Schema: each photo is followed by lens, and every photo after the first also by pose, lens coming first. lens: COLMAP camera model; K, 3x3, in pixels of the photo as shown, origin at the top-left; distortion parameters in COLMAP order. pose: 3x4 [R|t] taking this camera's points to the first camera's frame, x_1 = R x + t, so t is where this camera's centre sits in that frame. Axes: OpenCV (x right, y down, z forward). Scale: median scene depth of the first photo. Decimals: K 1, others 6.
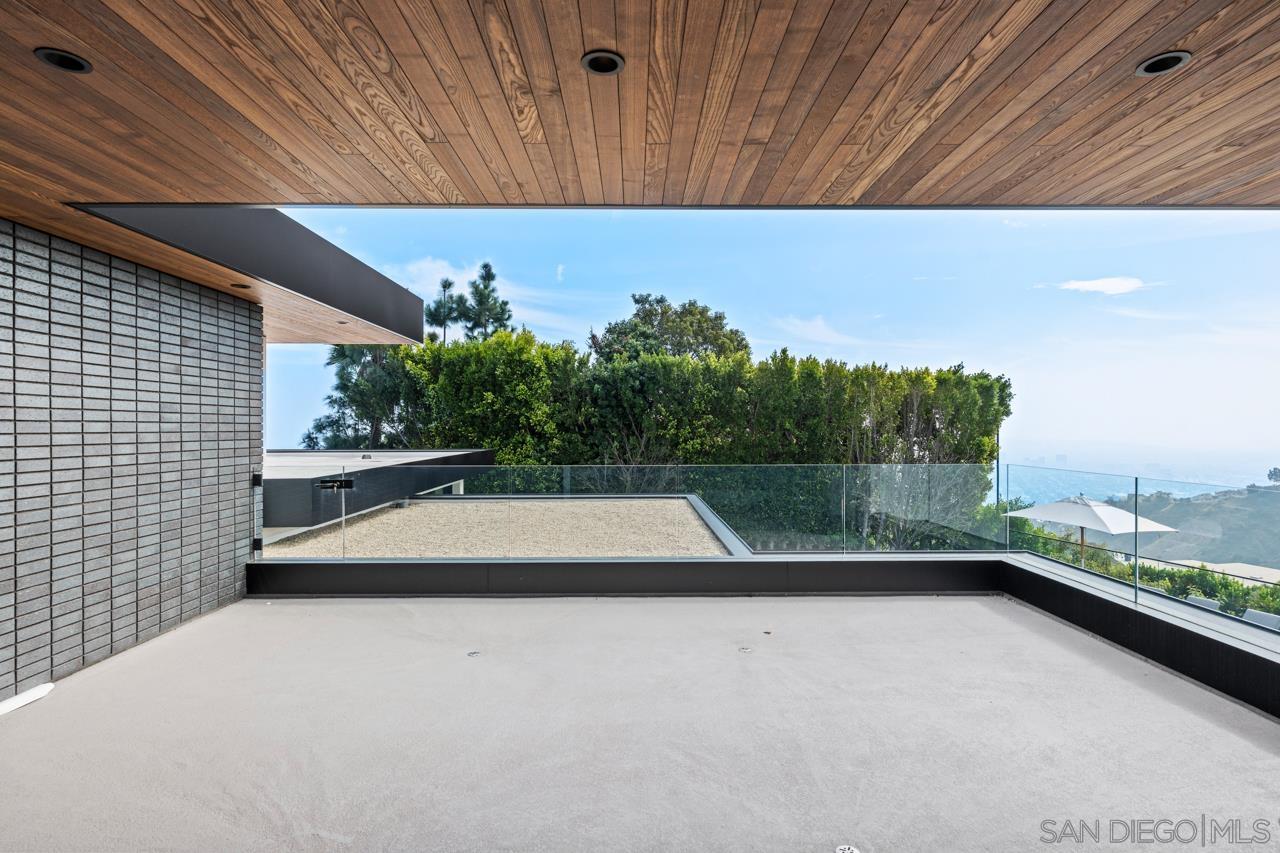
lens RADIAL K [[653.9, 0, 640.0], [0, 653.9, 426.5], [0, 0, 1]] dist [-0.002902, 0.000507]
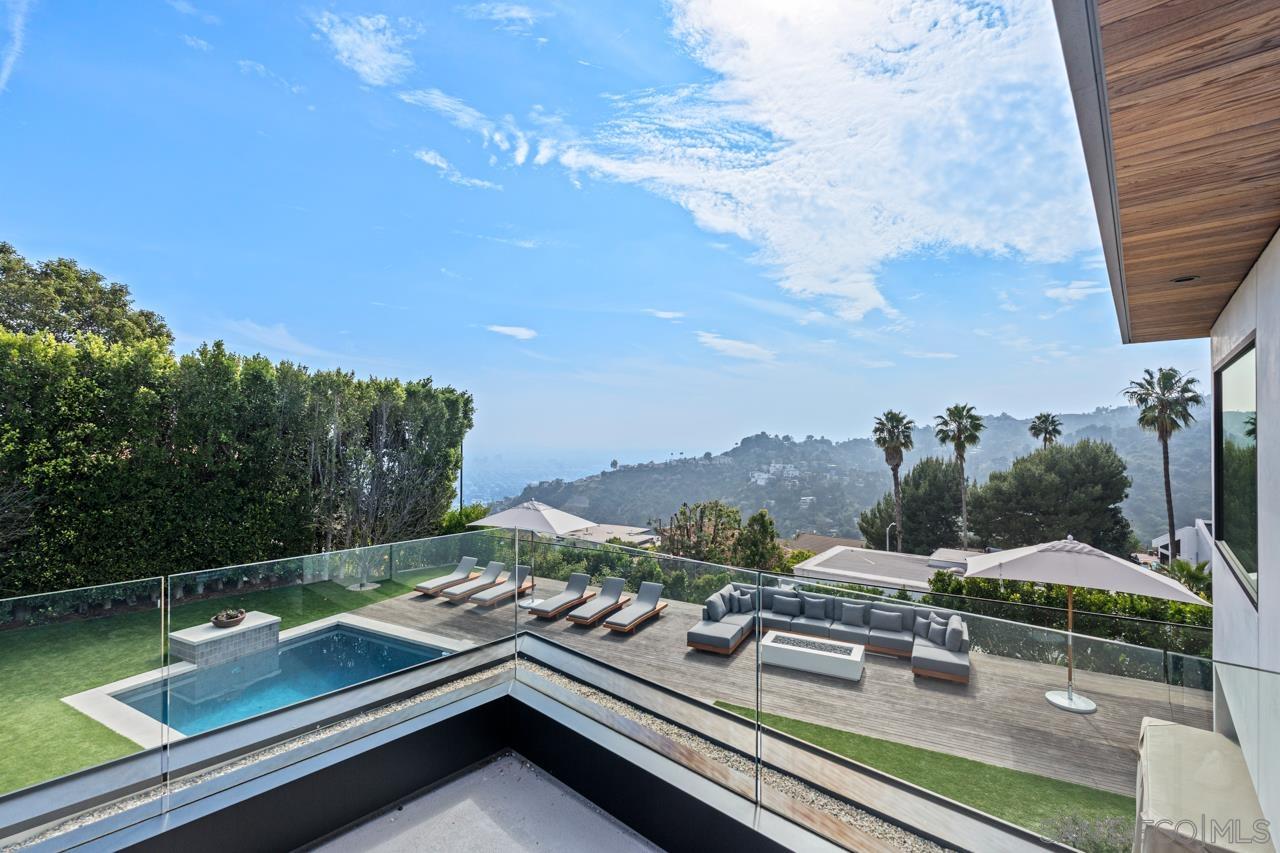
lens RADIAL K [[562.2, 0, 637.5], [0, 562.2, 429.1], [0, 0, 1]] dist [-0.000600, -0.000053]
pose [[0.685714, 0.009260, 0.727813, 0.069961], [-0.003614, 0.999950, -0.009318, -0.007448], [-0.727863, 0.003759, 0.685713, 0.150898]]
